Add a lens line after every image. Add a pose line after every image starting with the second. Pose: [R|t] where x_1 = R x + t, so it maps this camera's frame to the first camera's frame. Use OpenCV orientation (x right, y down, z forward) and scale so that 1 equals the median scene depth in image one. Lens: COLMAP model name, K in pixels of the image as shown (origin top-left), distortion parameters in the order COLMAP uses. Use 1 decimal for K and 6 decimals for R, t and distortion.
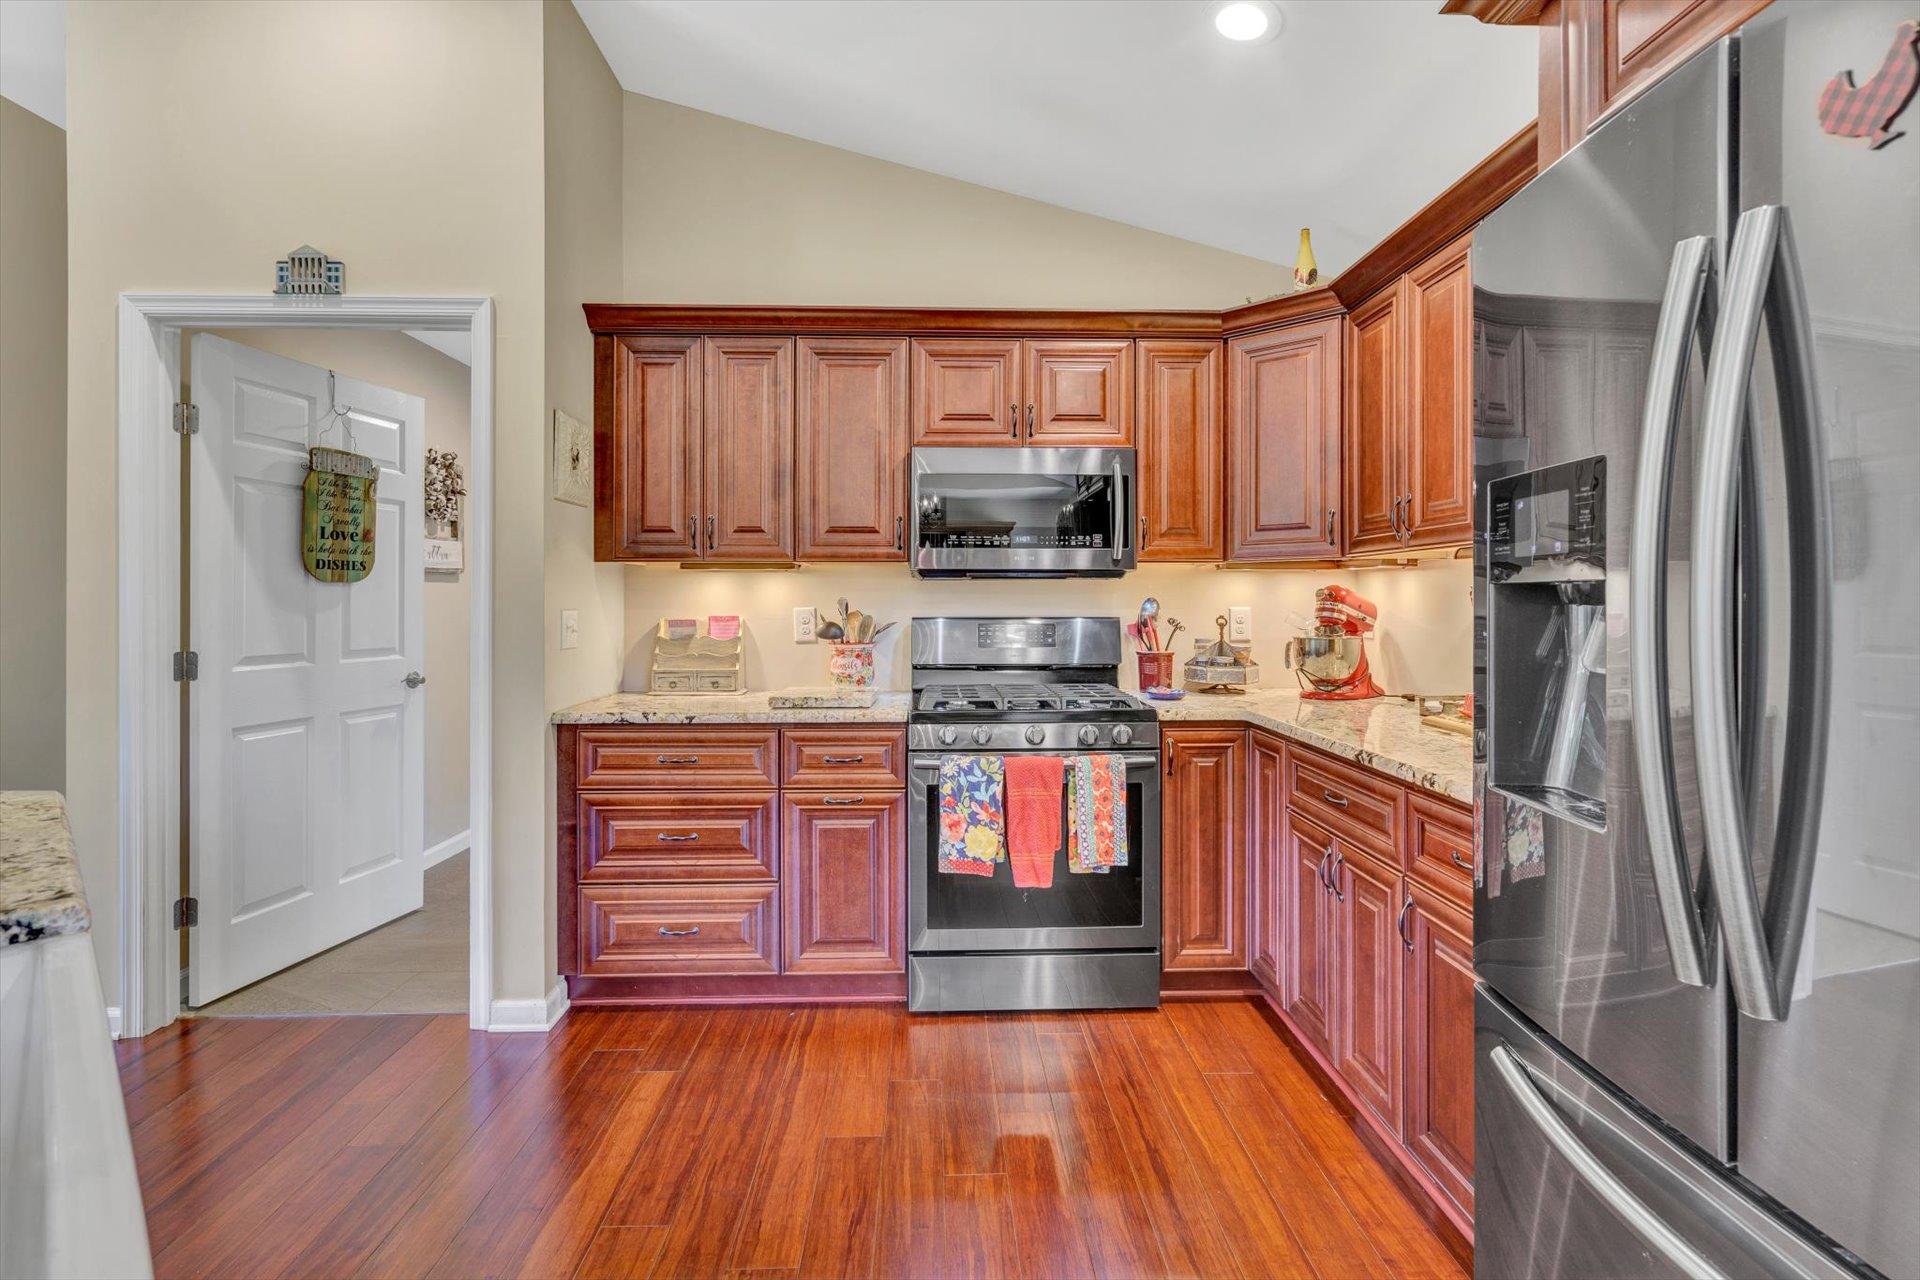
lens RADIAL K [[924.1, 0, 960.9], [0, 924.1, 610.8], [0, 0, 1]] dist [-0.000005, -0.000152]
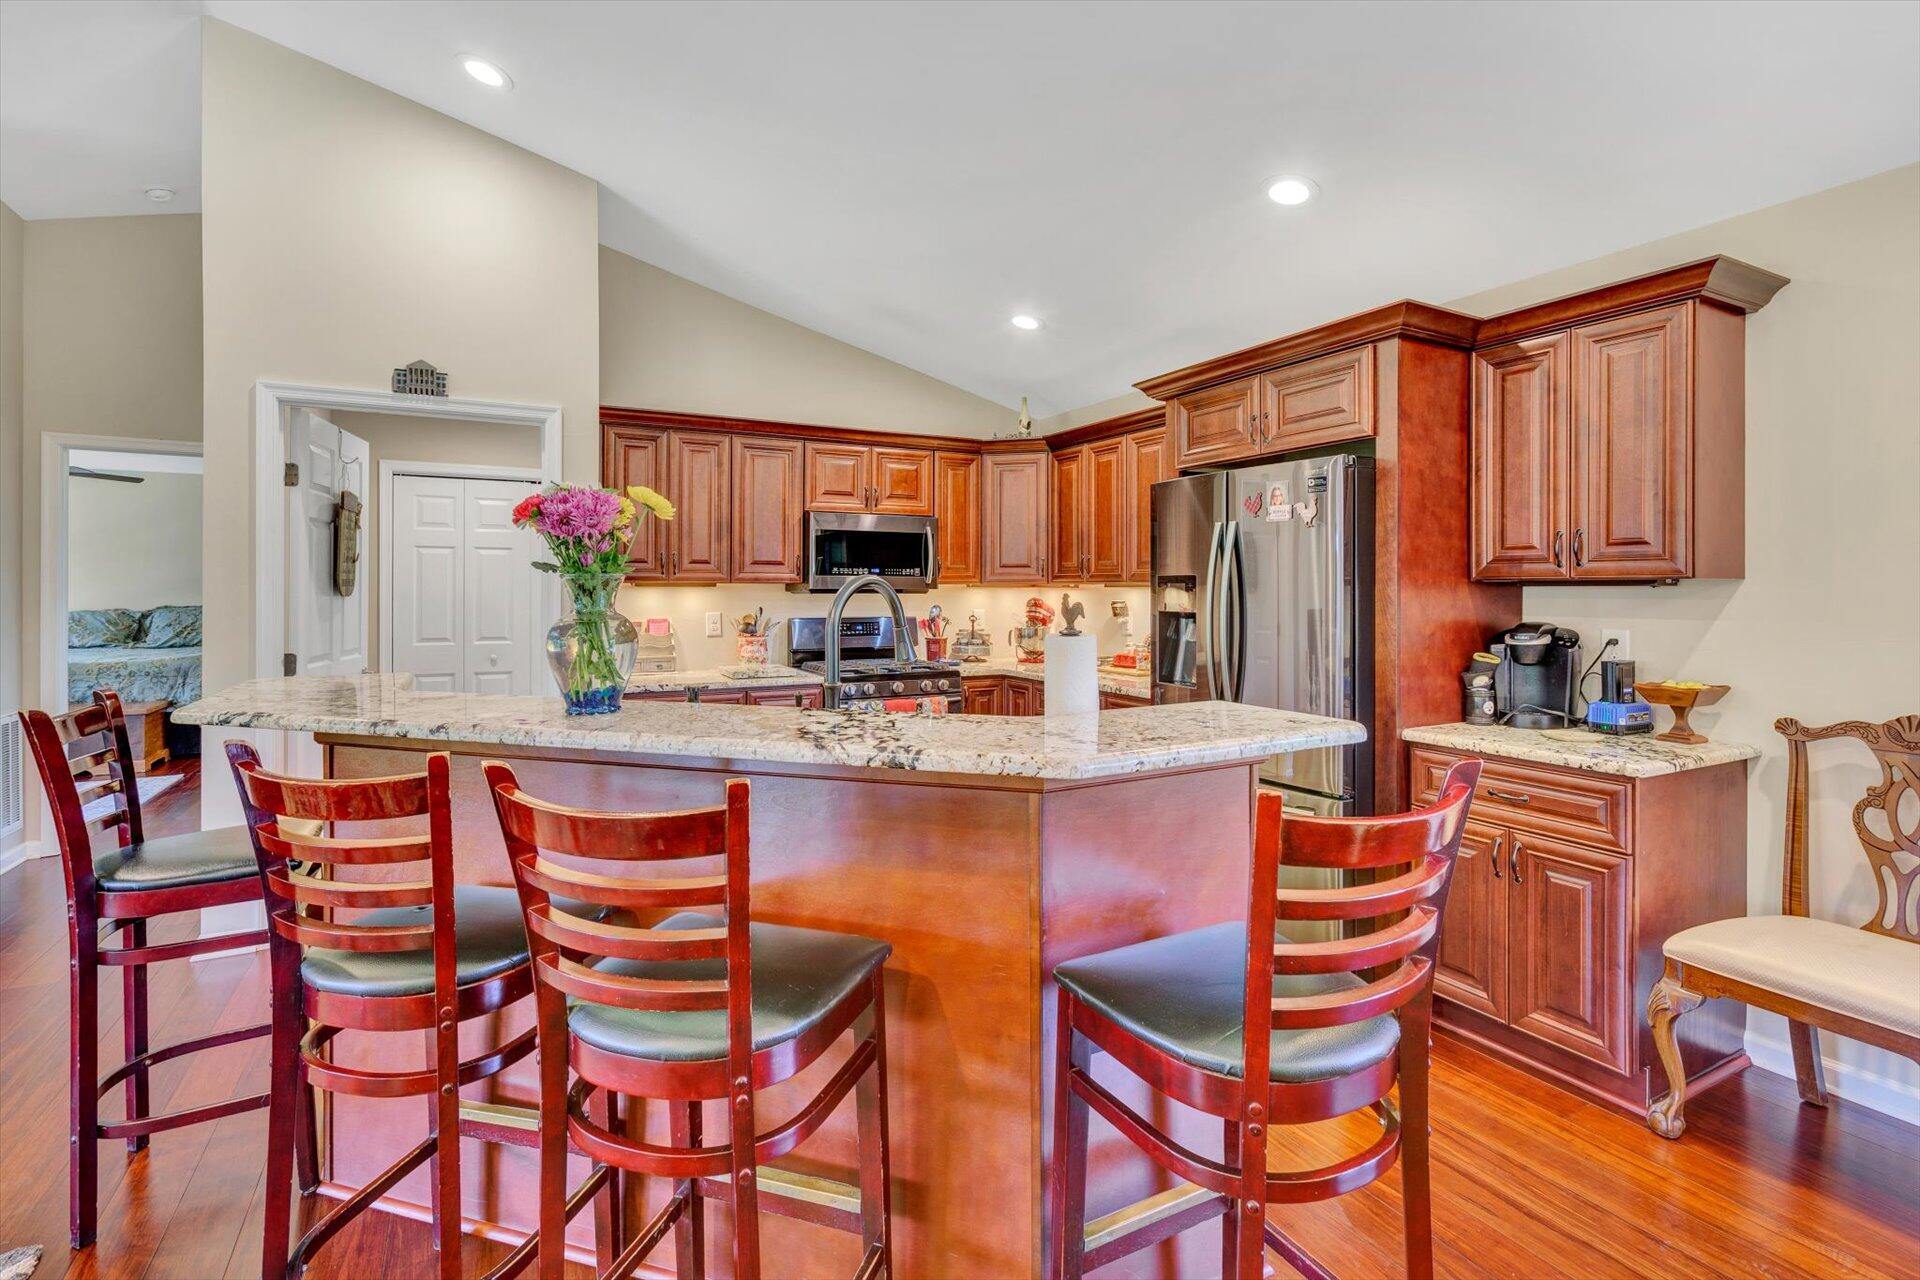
lens RADIAL K [[920.4, 0, 991.6], [0, 920.4, 612.3], [0, 0, 1]] dist [-0.004644, -0.000489]
pose [[0.887805, -0.008986, 0.460131, -0.535286], [0.000938, 0.999843, 0.017715, -0.034577], [-0.460218, -0.015296, 0.887674, -0.580815]]
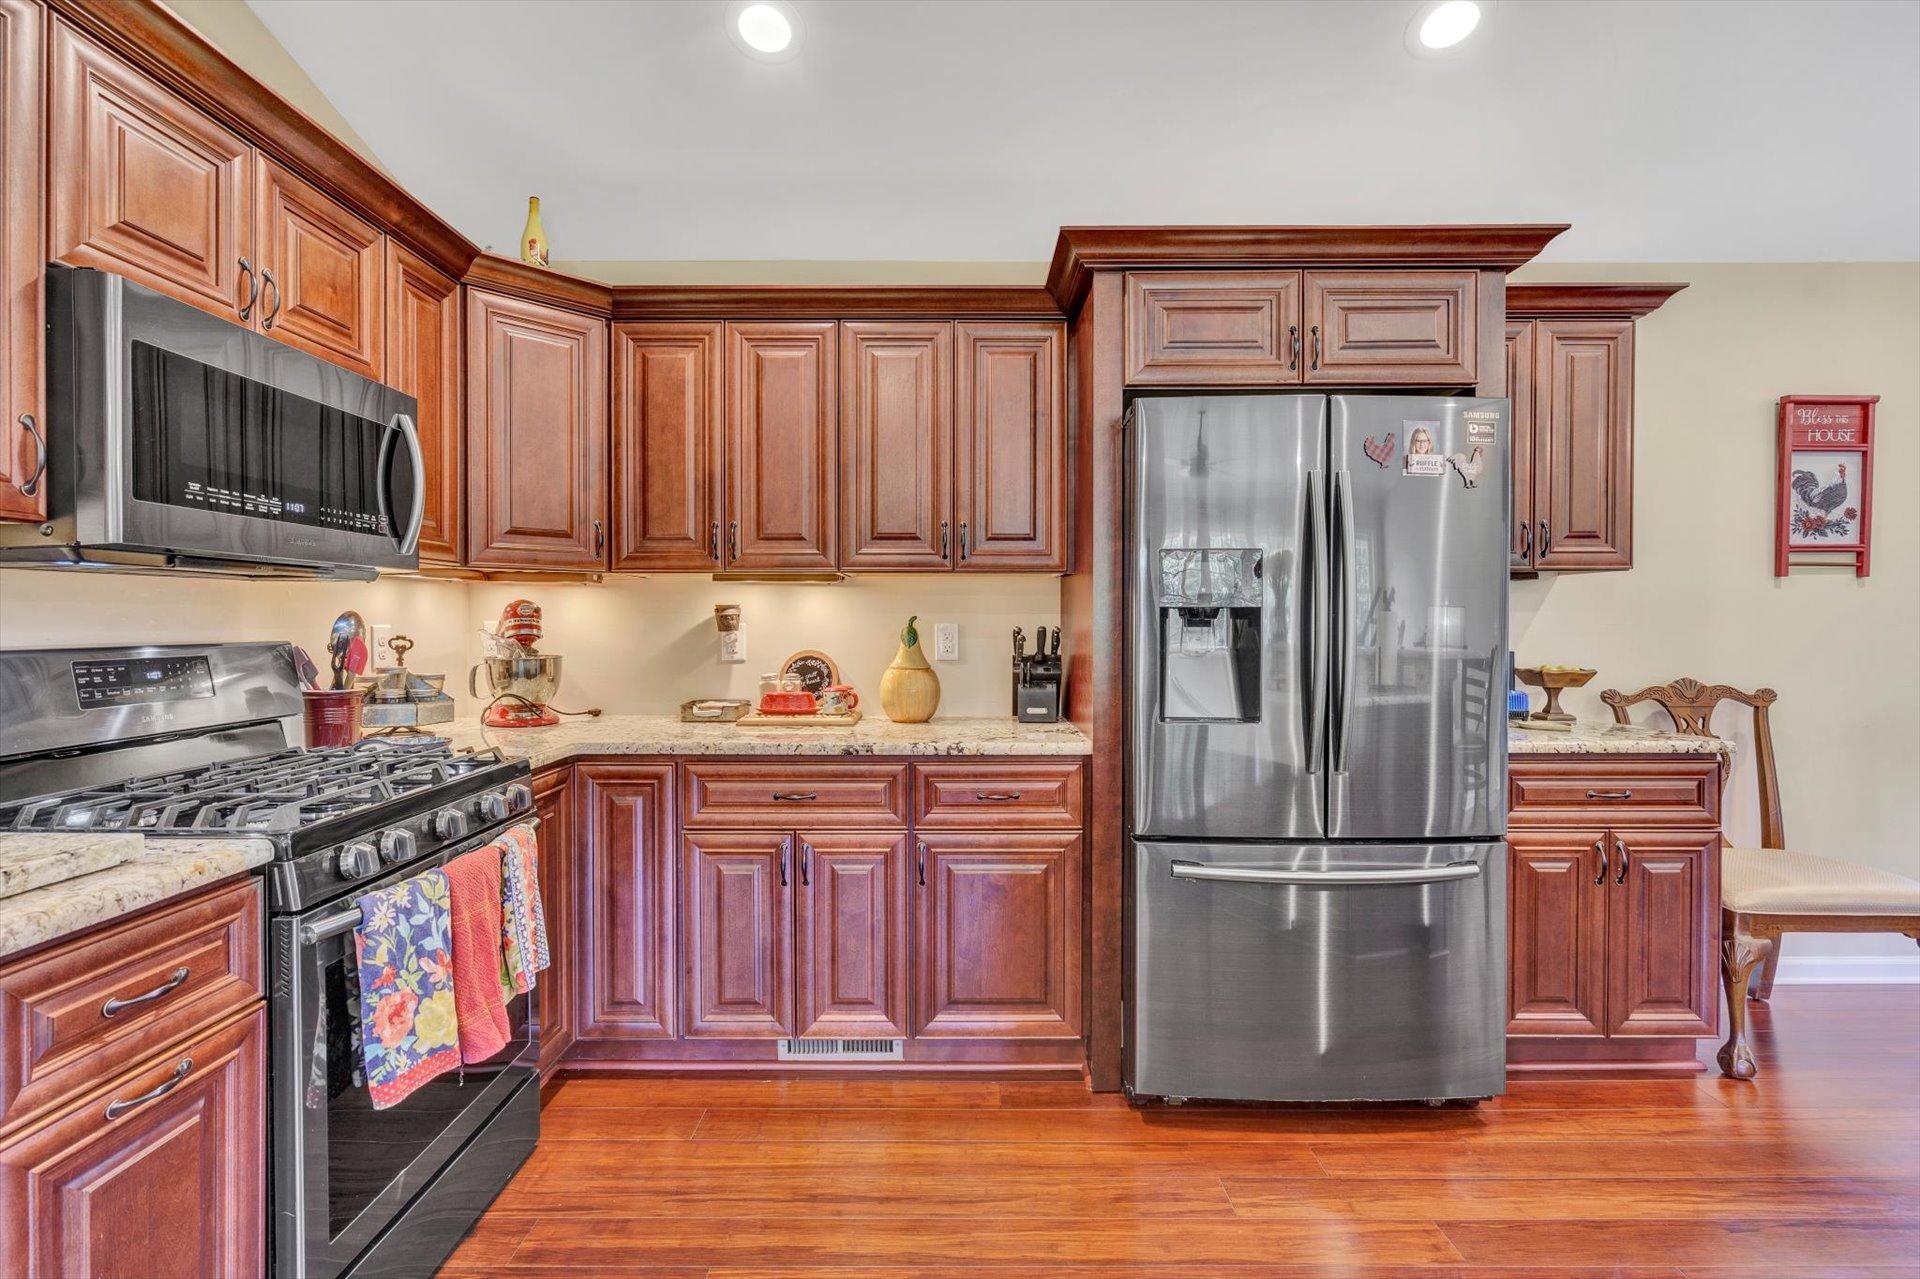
lens RADIAL K [[900.5, 0, 924.9], [0, 900.5, 632.1], [0, 0, 1]] dist [-0.000630, 0.000151]
pose [[0.031813, -0.012248, 0.999419, -0.518416], [0.009962, 0.999879, 0.011937, -0.002877], [-0.999444, 0.009576, 0.031931, 0.631417]]
